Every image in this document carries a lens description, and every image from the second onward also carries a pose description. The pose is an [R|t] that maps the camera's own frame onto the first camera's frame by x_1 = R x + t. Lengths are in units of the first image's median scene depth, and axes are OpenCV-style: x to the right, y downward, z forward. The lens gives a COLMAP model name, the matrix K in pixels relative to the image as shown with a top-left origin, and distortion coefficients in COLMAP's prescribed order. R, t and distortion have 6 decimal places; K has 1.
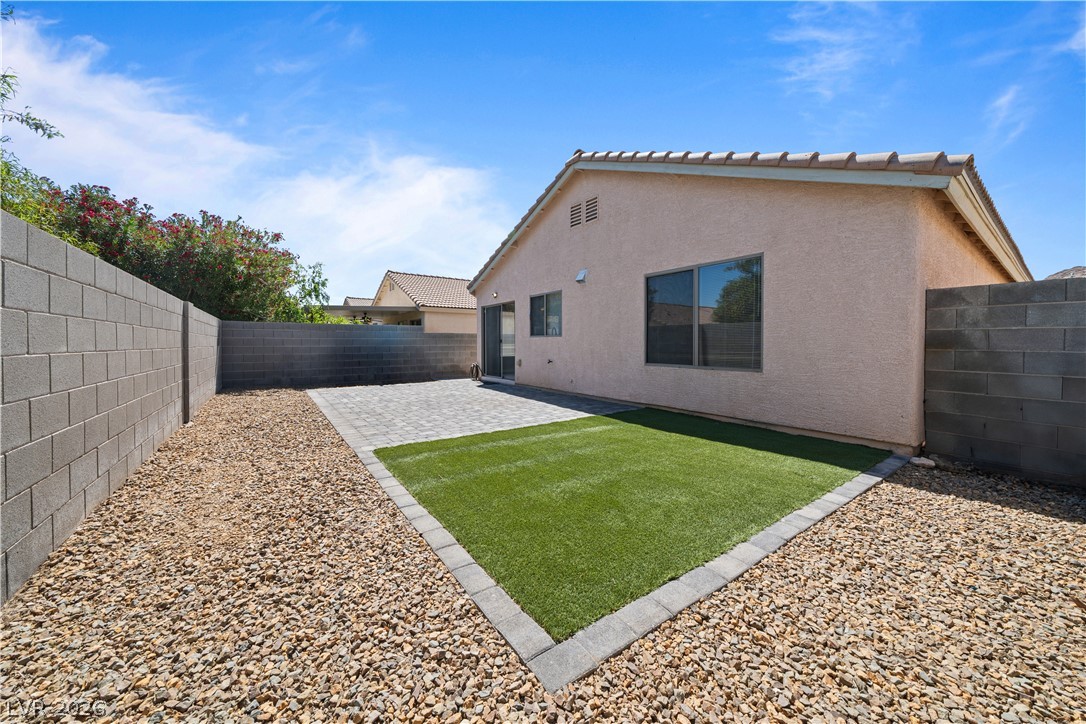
lens RADIAL K [[375.2, 0, 539.3], [0, 375.2, 350.2], [0, 0, 1]] dist [-0.001160, -0.000141]
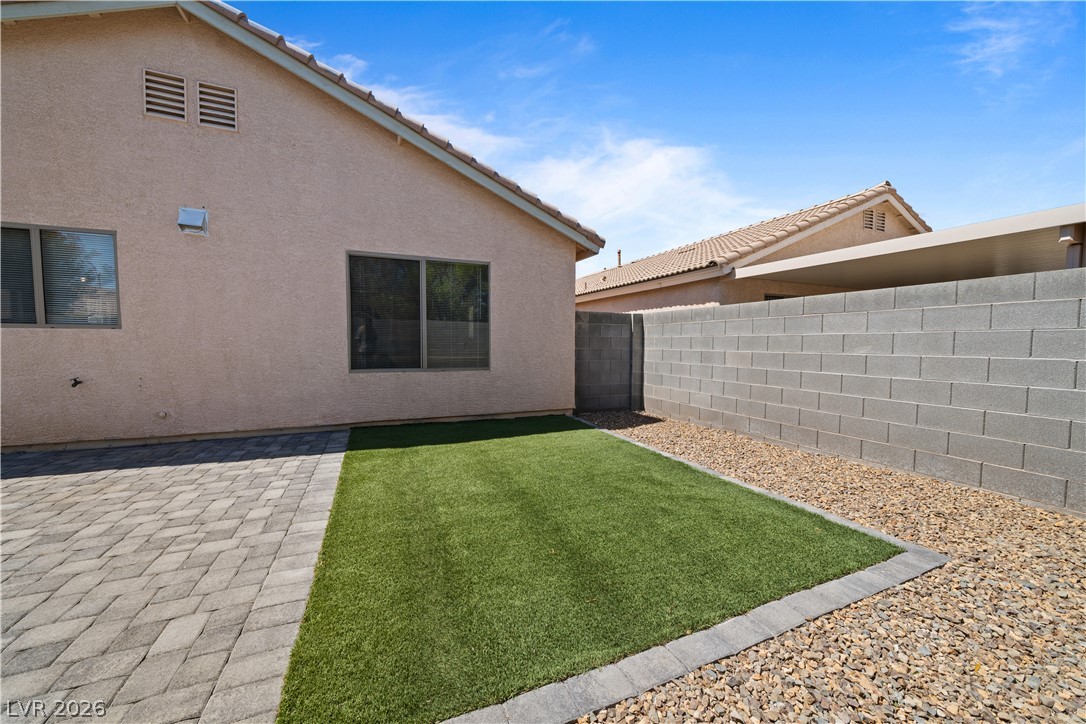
lens RADIAL K [[387.0, 0, 526.7], [0, 387.0, 365.4], [0, 0, 1]] dist [-0.000220, -0.000278]
pose [[0.244757, -0.054935, 0.968027, -0.353128], [0.012409, 0.998489, 0.053526, -0.010882], [-0.969505, -0.001089, 0.245069, 0.430871]]
